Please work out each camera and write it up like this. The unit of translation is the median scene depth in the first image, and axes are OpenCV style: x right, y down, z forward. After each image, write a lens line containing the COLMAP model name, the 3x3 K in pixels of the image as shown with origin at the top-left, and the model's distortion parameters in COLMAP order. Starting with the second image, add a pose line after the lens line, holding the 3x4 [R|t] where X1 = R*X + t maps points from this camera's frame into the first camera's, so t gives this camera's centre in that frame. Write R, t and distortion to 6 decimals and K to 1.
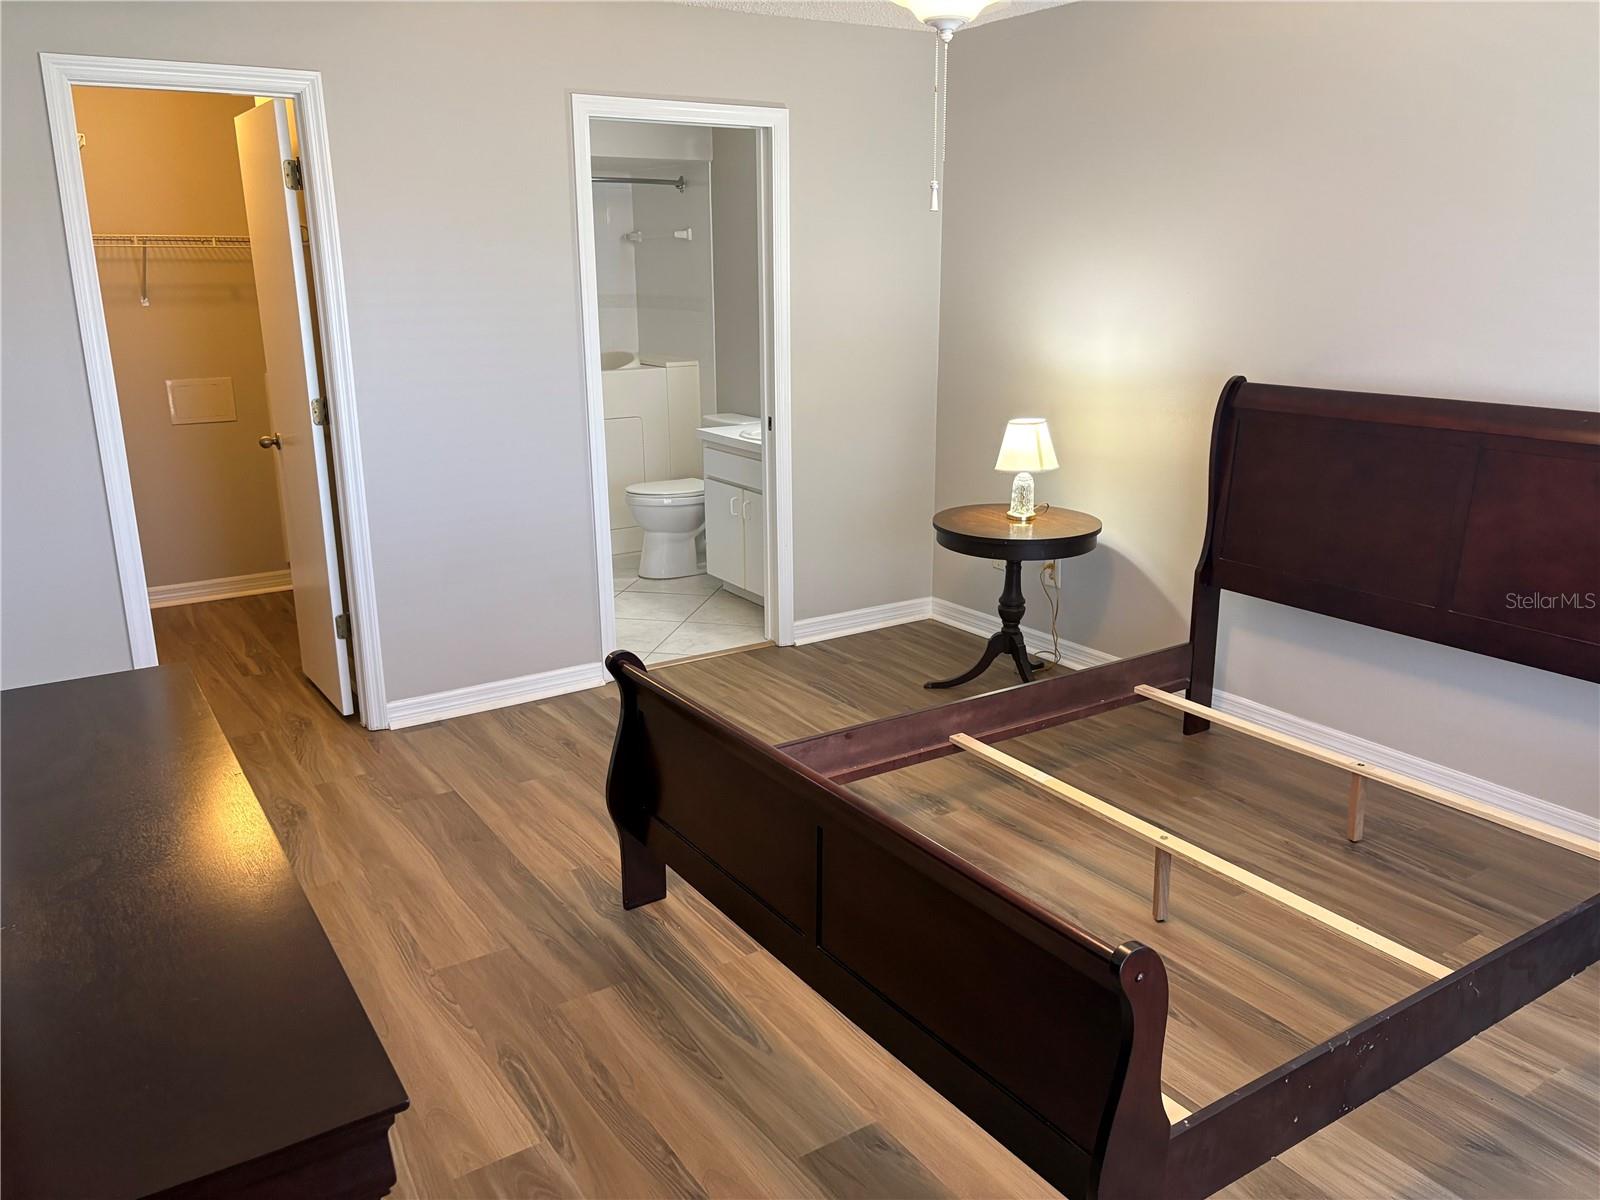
lens RADIAL K [[1214.8, 0, 793.7], [0, 1214.8, 606.1], [0, 0, 1]] dist [0.012285, -0.004341]
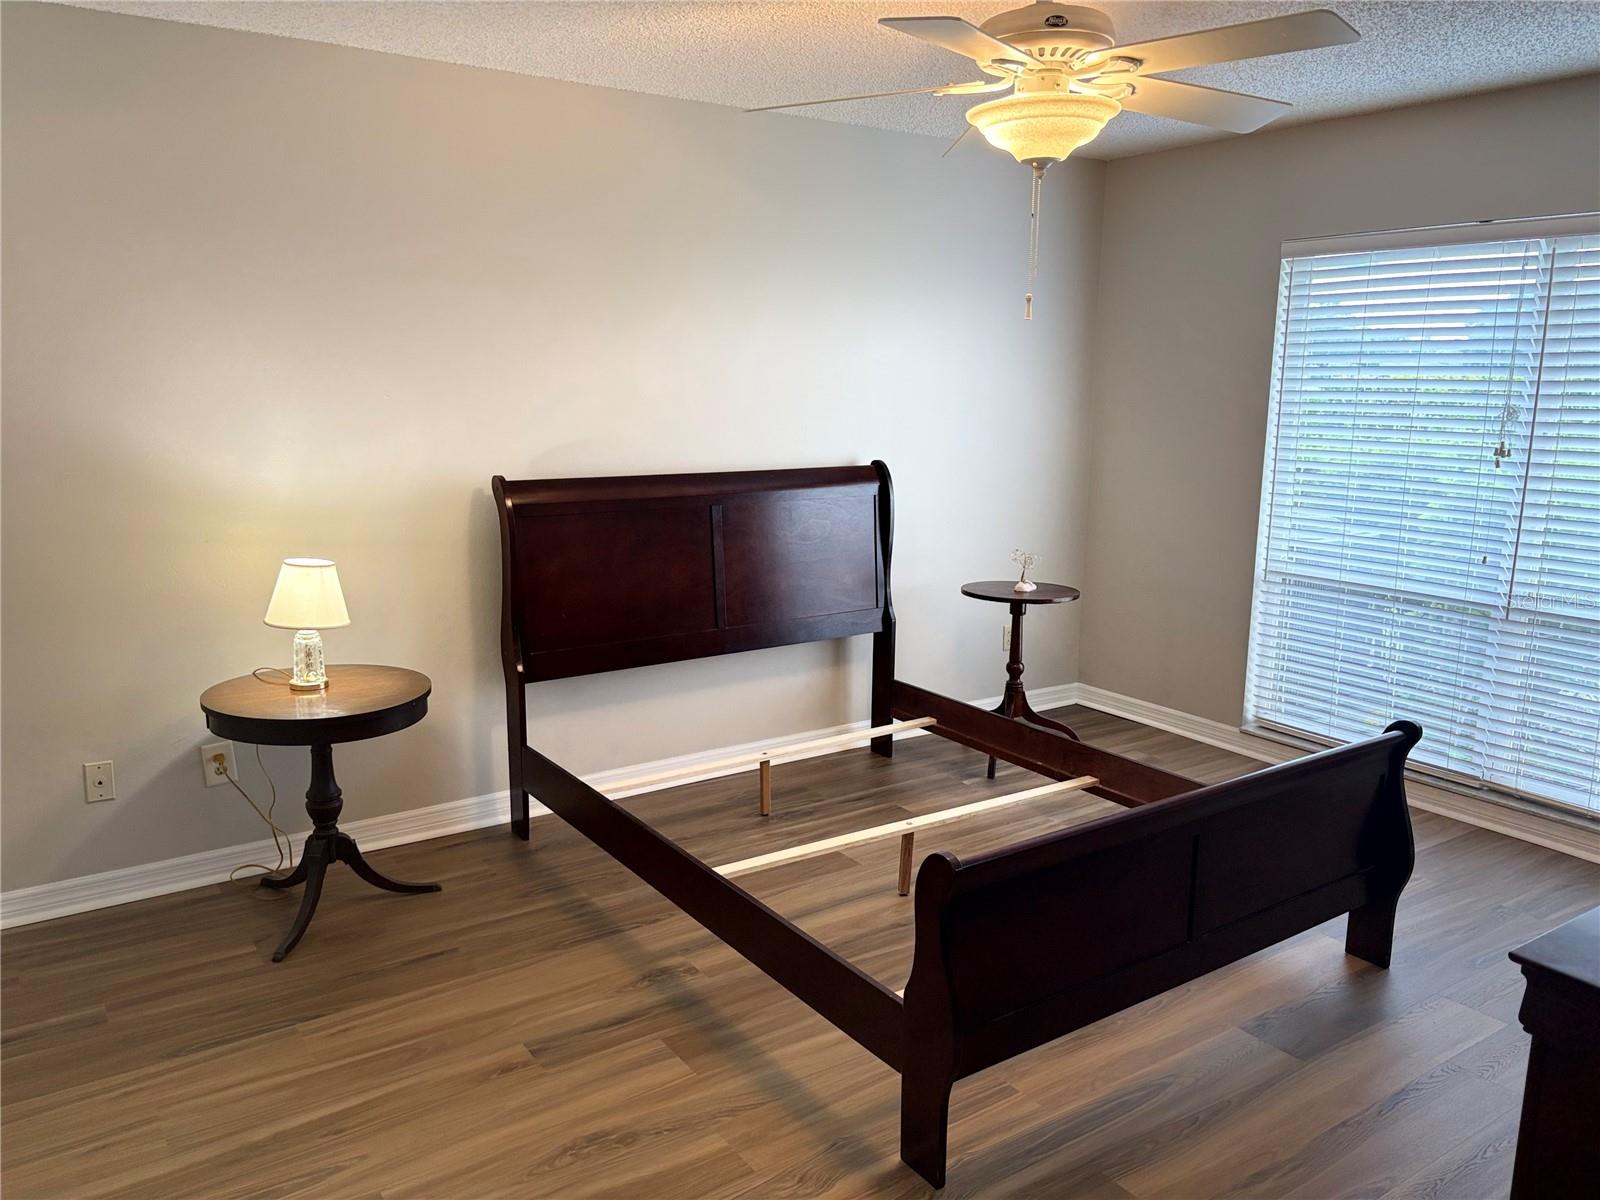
lens RADIAL K [[1214.8, 0, 793.7], [0, 1214.8, 606.1], [0, 0, 1]] dist [0.012285, -0.004341]
pose [[-0.021728, -0.191004, 0.981349, -0.567652], [0.263390, 0.945810, 0.189919, -0.187911], [-0.964445, 0.262604, 0.029758, 0.669275]]
